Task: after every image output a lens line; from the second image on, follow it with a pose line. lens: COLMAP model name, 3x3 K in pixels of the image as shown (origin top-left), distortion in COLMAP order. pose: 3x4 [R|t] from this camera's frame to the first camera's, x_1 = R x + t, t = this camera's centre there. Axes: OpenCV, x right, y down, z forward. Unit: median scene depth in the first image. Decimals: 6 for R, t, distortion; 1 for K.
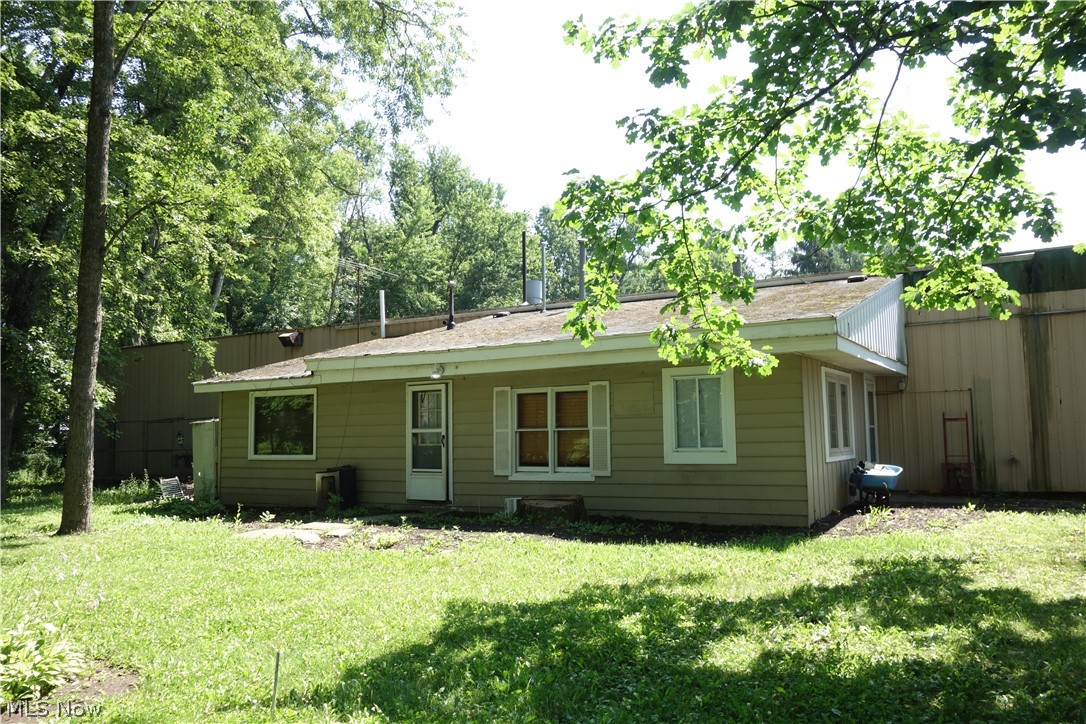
lens RADIAL K [[862.6, 0, 545.5], [0, 862.6, 357.6], [0, 0, 1]] dist [0.013485, 0.000720]
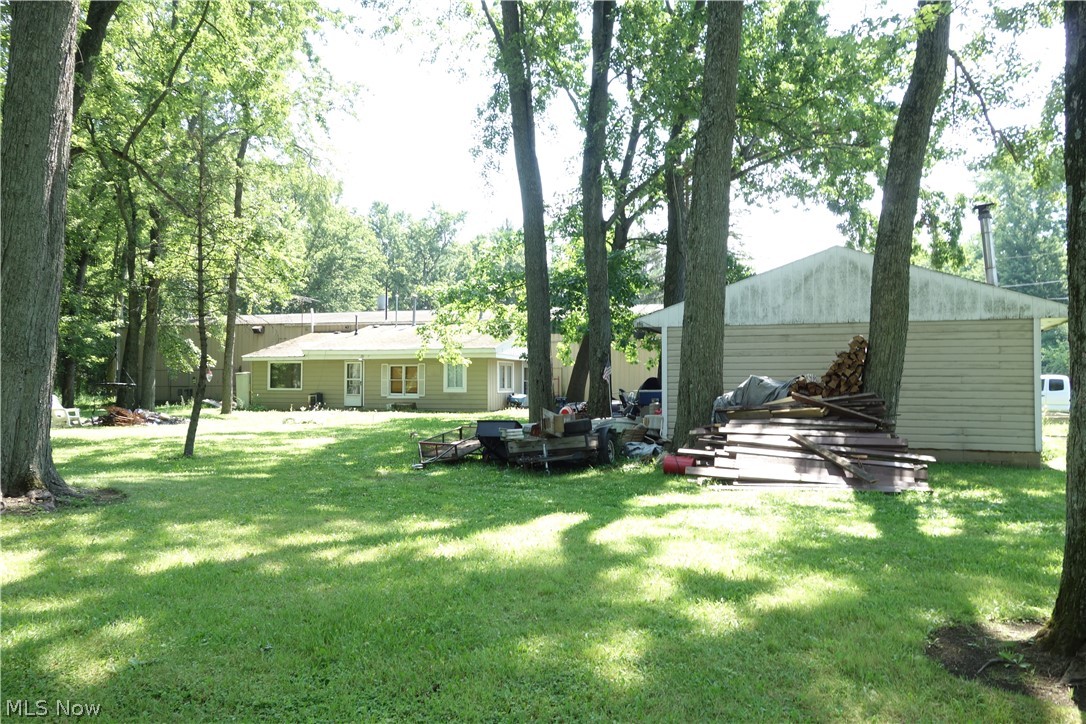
lens RADIAL K [[862.6, 0, 543.3], [0, 862.6, 363.6], [0, 0, 1]] dist [0.013485, 0.000720]
pose [[0.977064, 0.023528, 0.211642, -0.127908], [-0.037451, 0.997372, 0.062019, -0.141220], [-0.209627, -0.068522, 0.975378, -1.604760]]
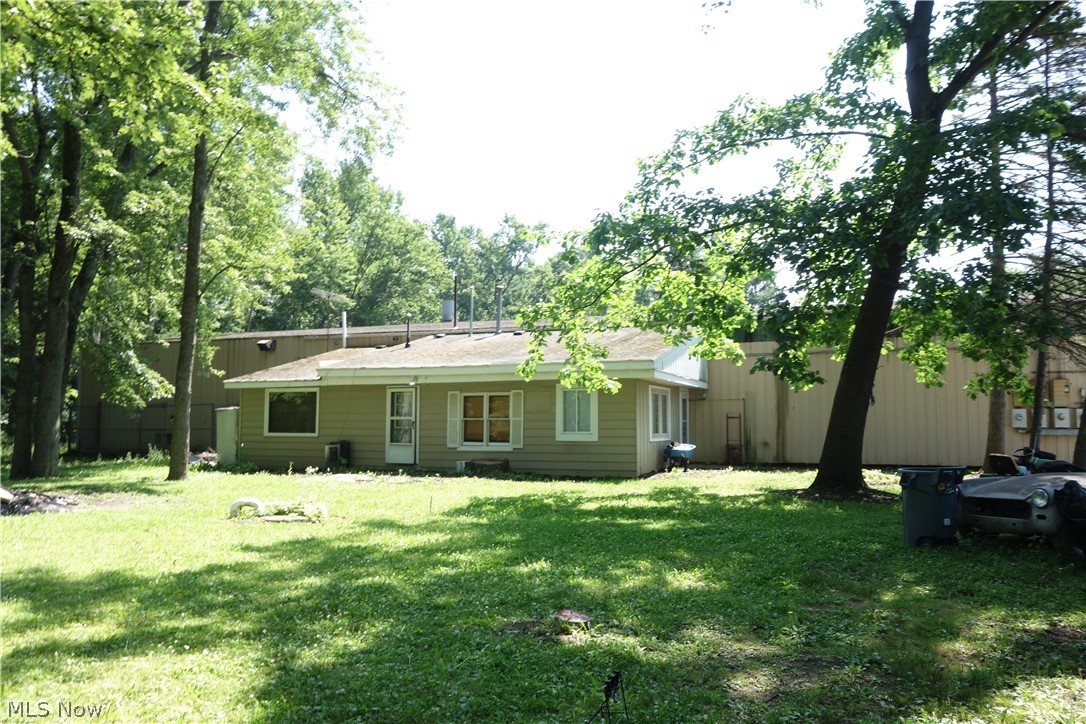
lens RADIAL K [[862.6, 0, 542.9], [0, 862.6, 363.1], [0, 0, 1]] dist [0.013485, 0.000720]
pose [[0.989997, 0.027961, 0.138291, -0.101439], [-0.030515, 0.999400, 0.016385, -0.044774], [-0.137750, -0.020441, 0.990256, -0.535441]]
